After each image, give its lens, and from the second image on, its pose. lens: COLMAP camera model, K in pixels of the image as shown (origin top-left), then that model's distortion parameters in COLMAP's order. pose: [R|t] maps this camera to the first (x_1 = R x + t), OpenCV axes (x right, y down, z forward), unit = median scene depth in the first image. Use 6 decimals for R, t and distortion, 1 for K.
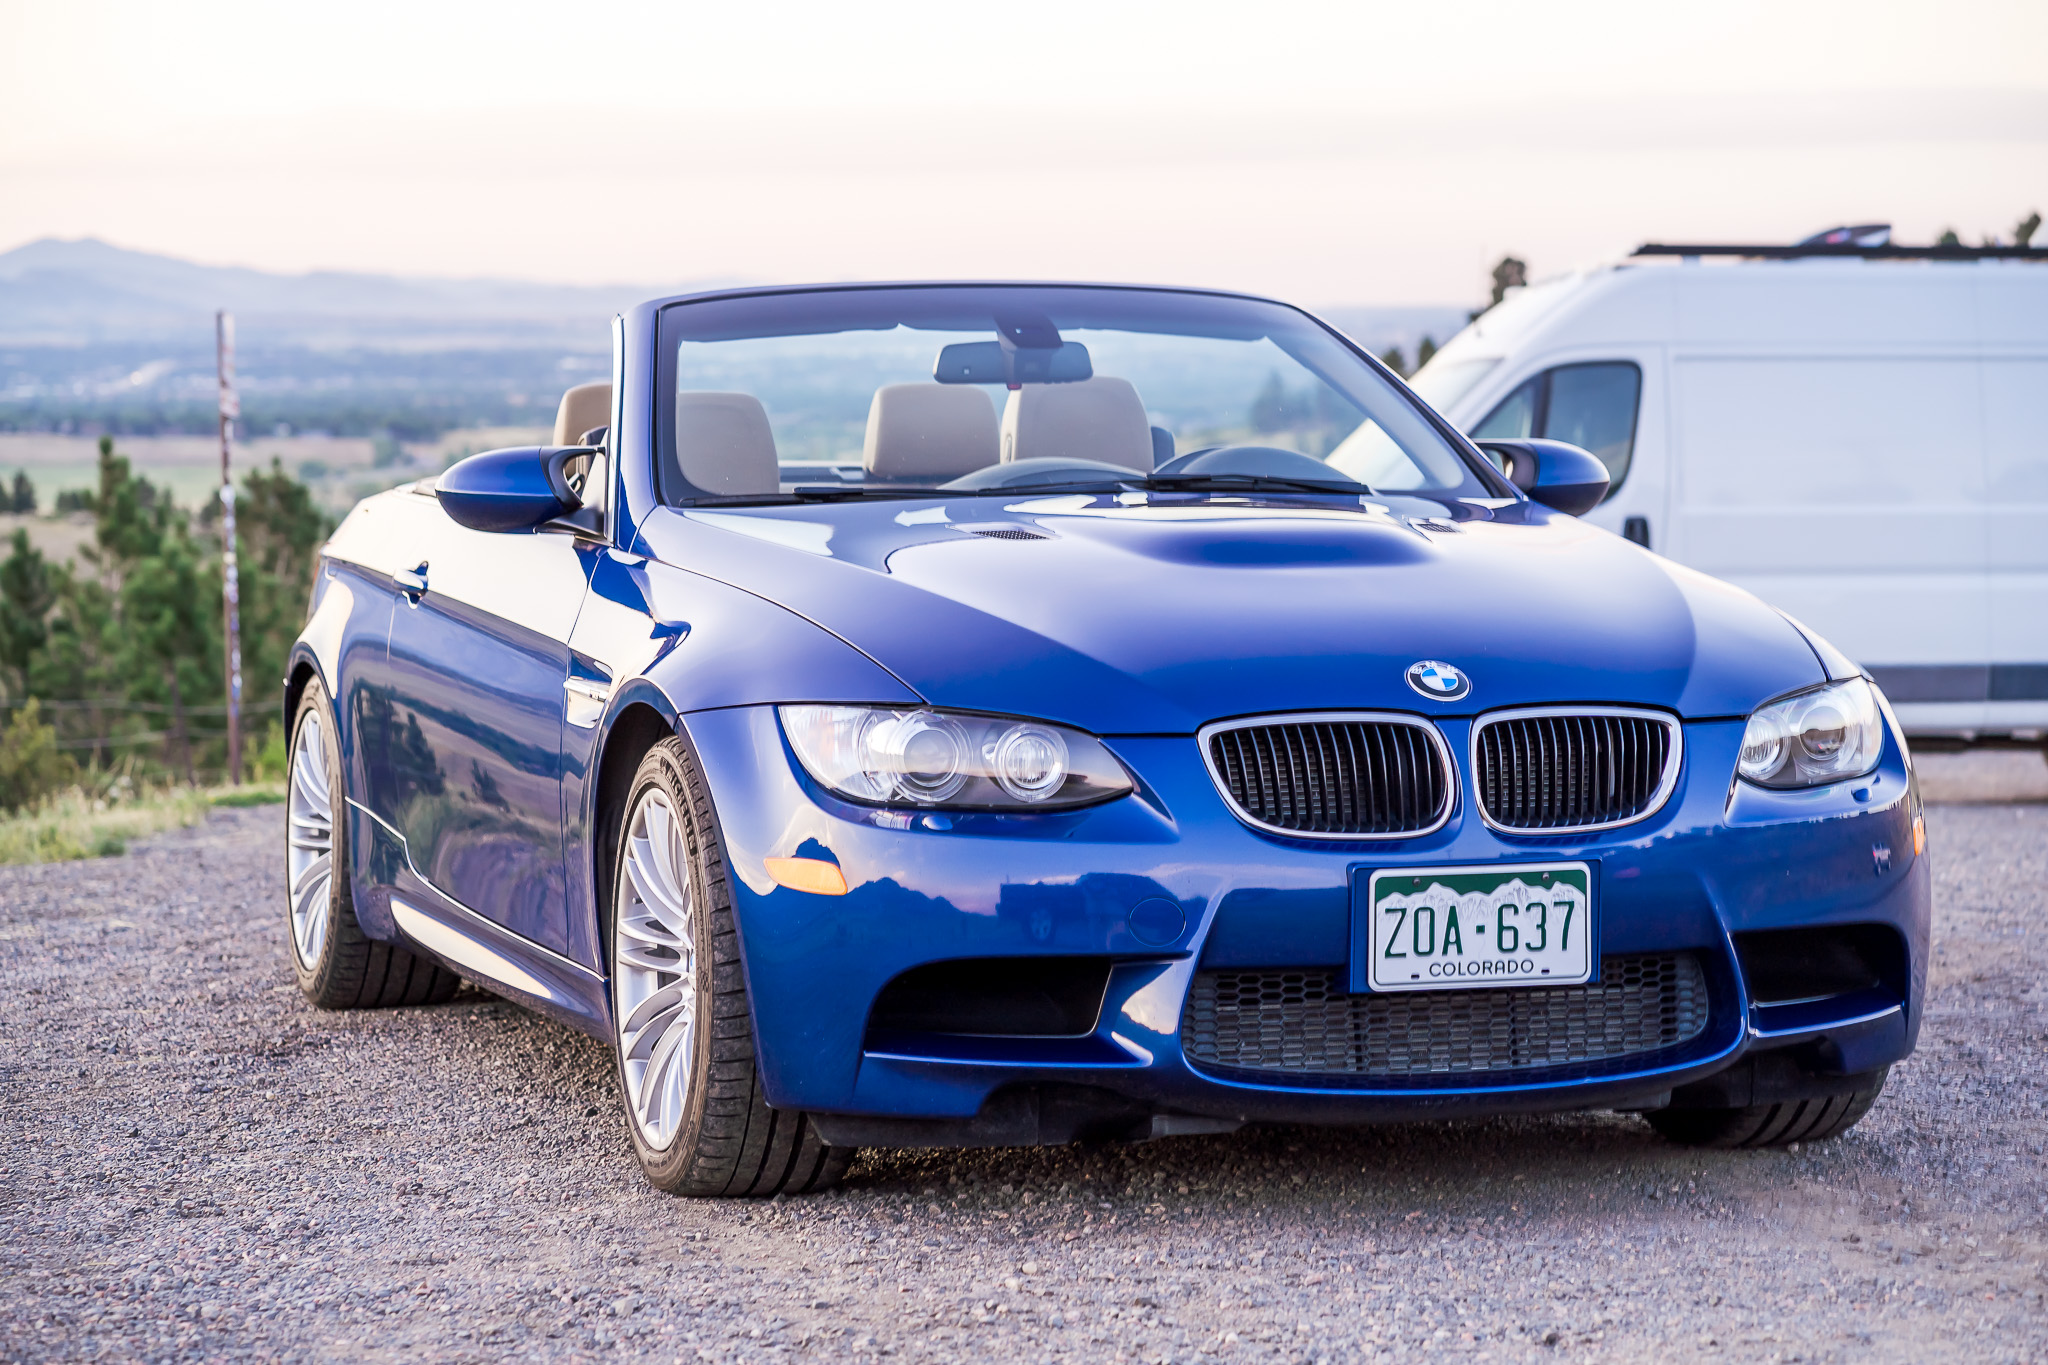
lens RADIAL K [[4850.9, 0, 1024.0], [0, 4850.9, 682.5], [0, 0, 1]] dist [0.083399, -1.570520]
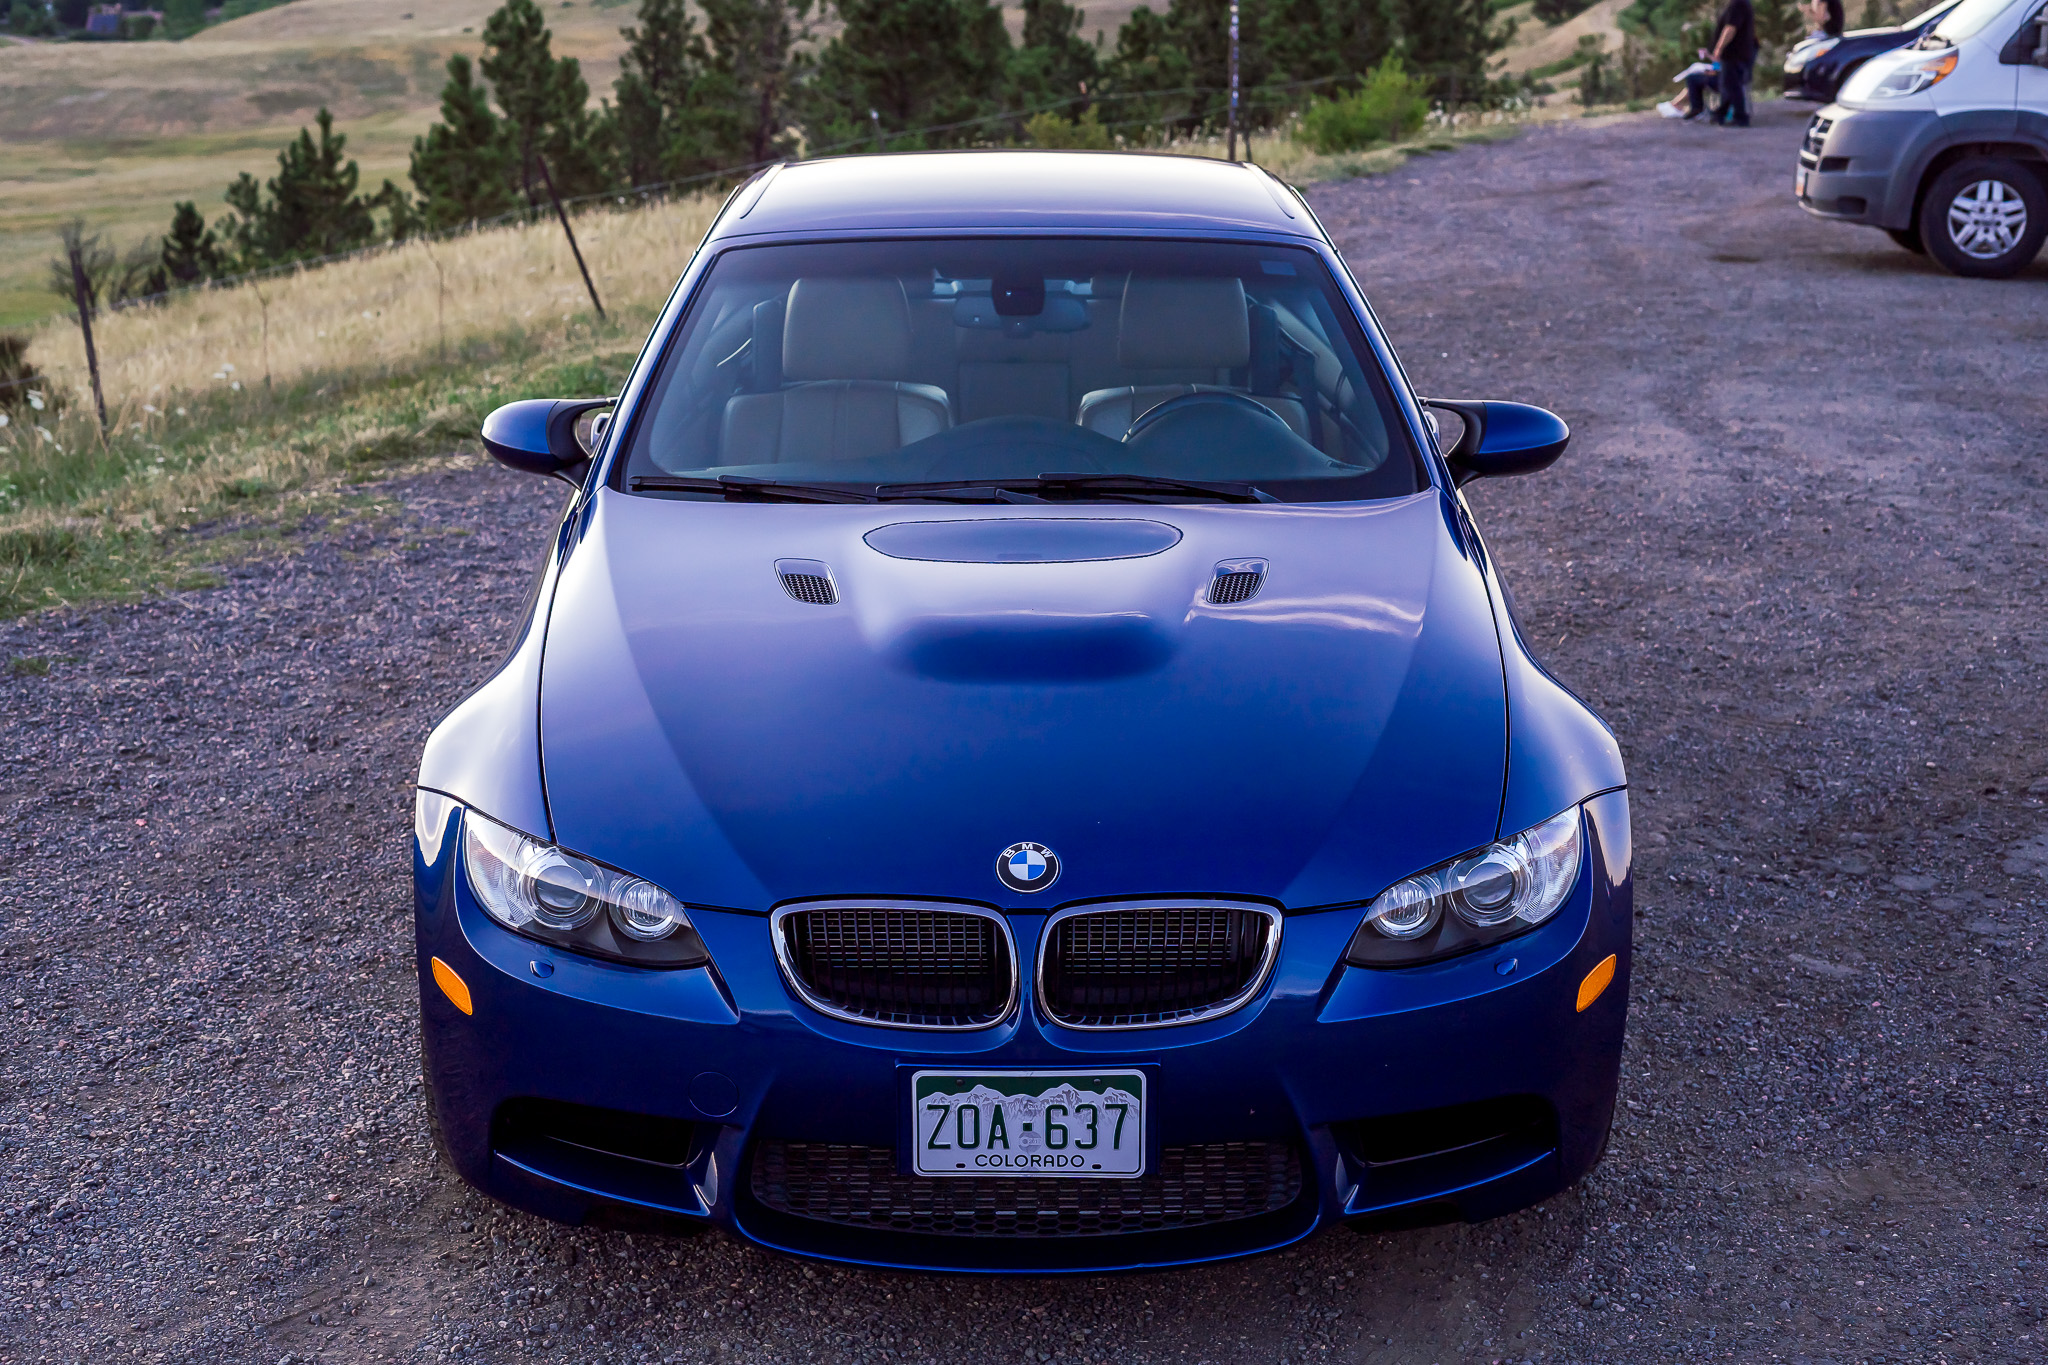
lens RADIAL K [[3093.8, 0, 1026.2], [0, 3093.8, 626.7], [0, 0, 1]] dist [-0.138324, 0.476327]
pose [[0.954494, 0.084229, -0.286089, 0.269759], [-0.022561, 0.976932, 0.212355, -0.189245], [0.297376, -0.196237, 0.934376, 0.413284]]
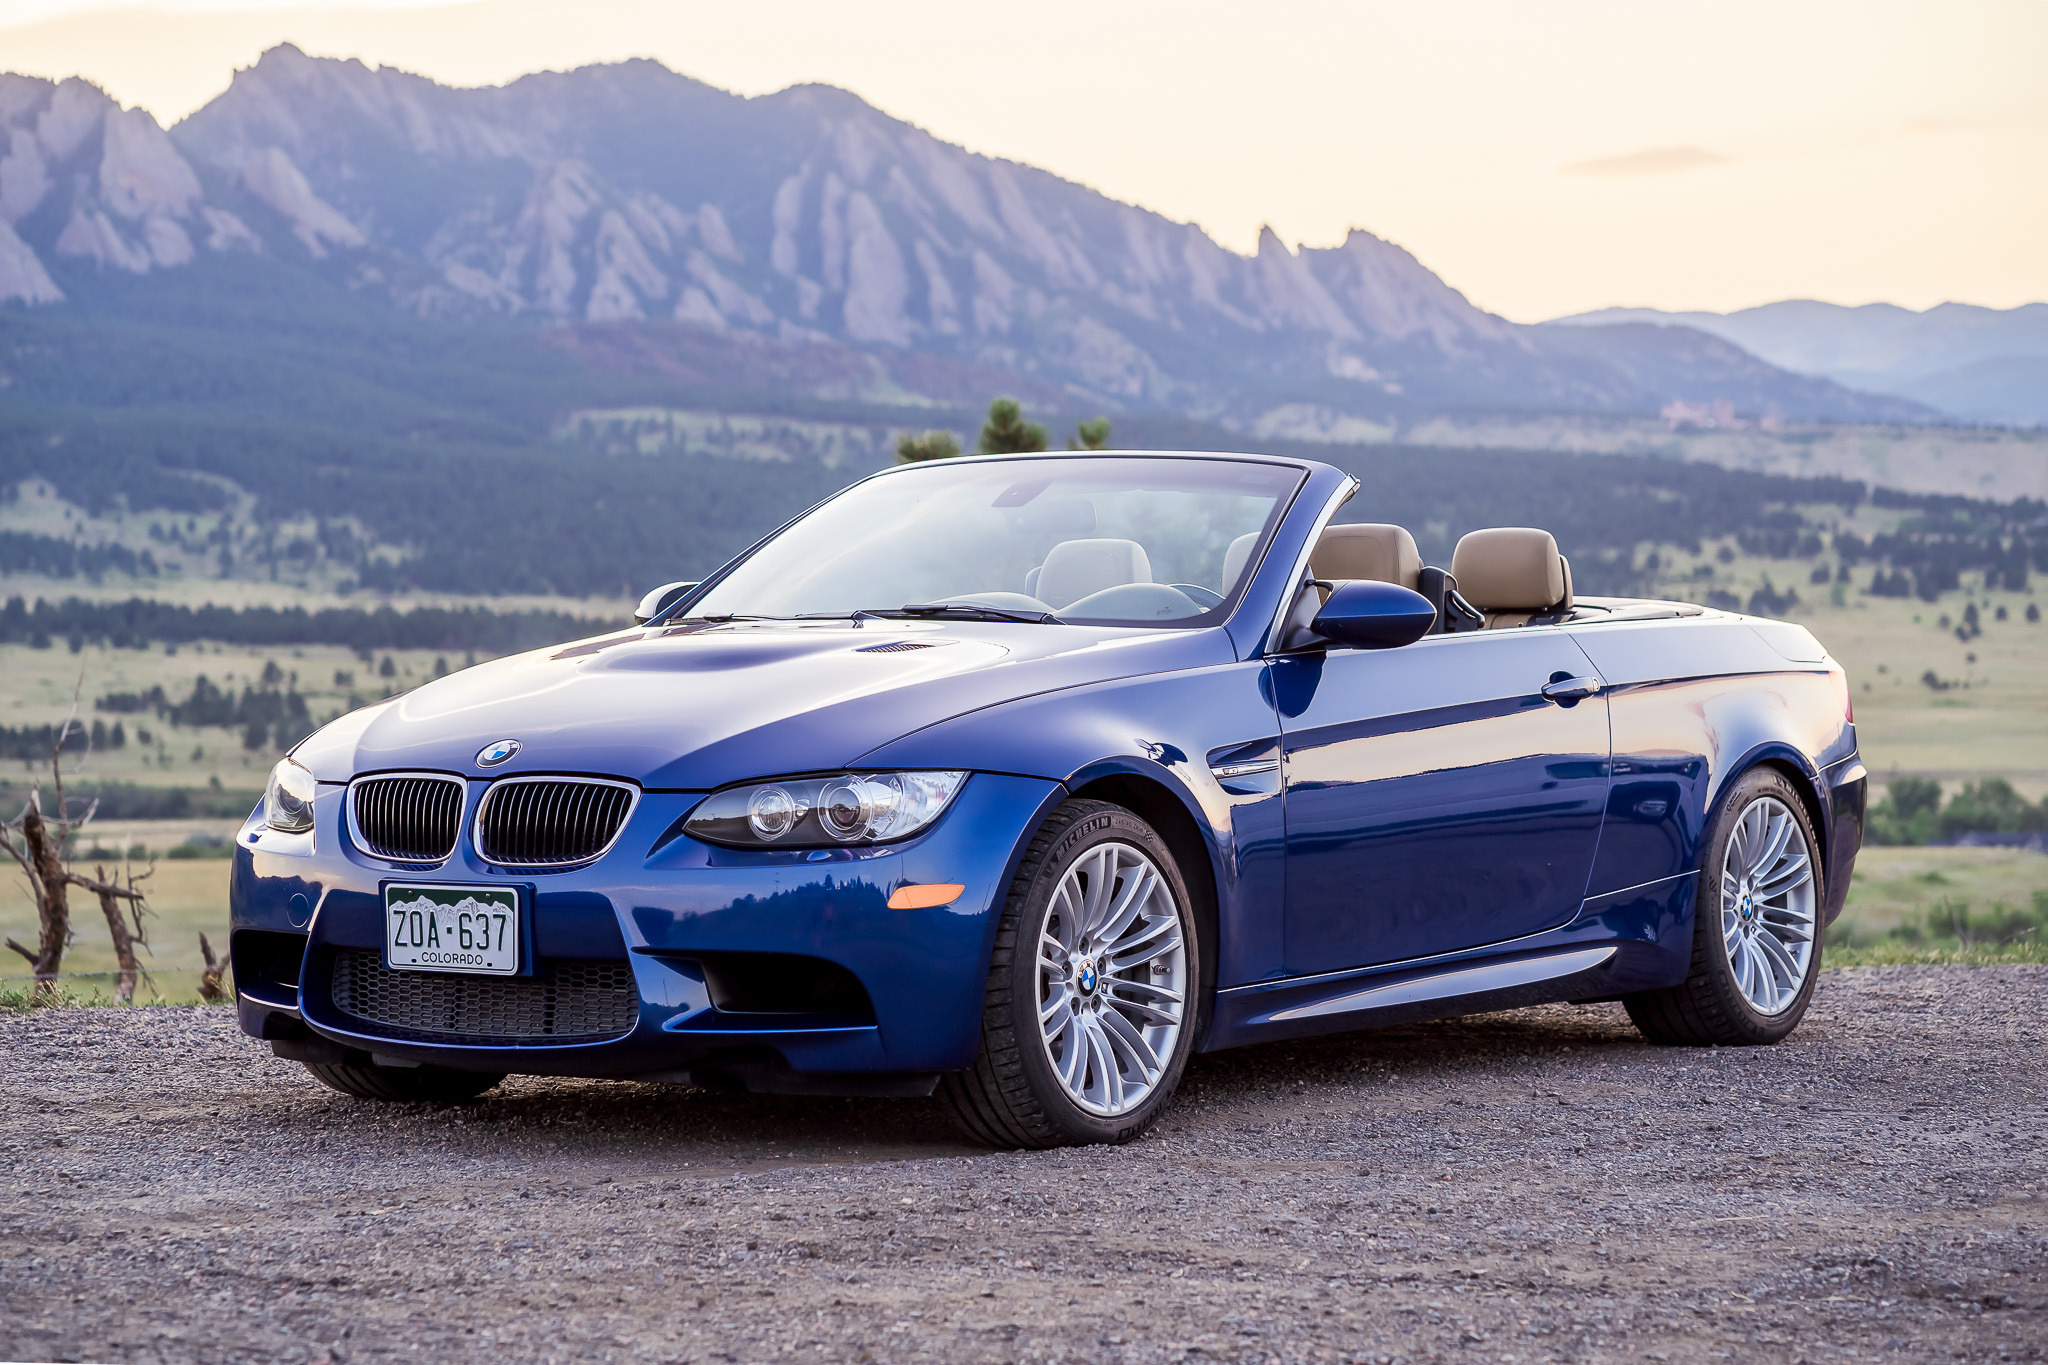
lens RADIAL K [[4917.1, 0, 1024.0], [0, 4917.1, 682.5], [0, 0, 1]] dist [0.068798, -0.007971]
pose [[0.625315, 0.019177, -0.780137, 1.294788], [-0.040379, 0.999154, -0.007805, -0.015906], [0.779327, 0.036382, 0.625561, 0.241244]]
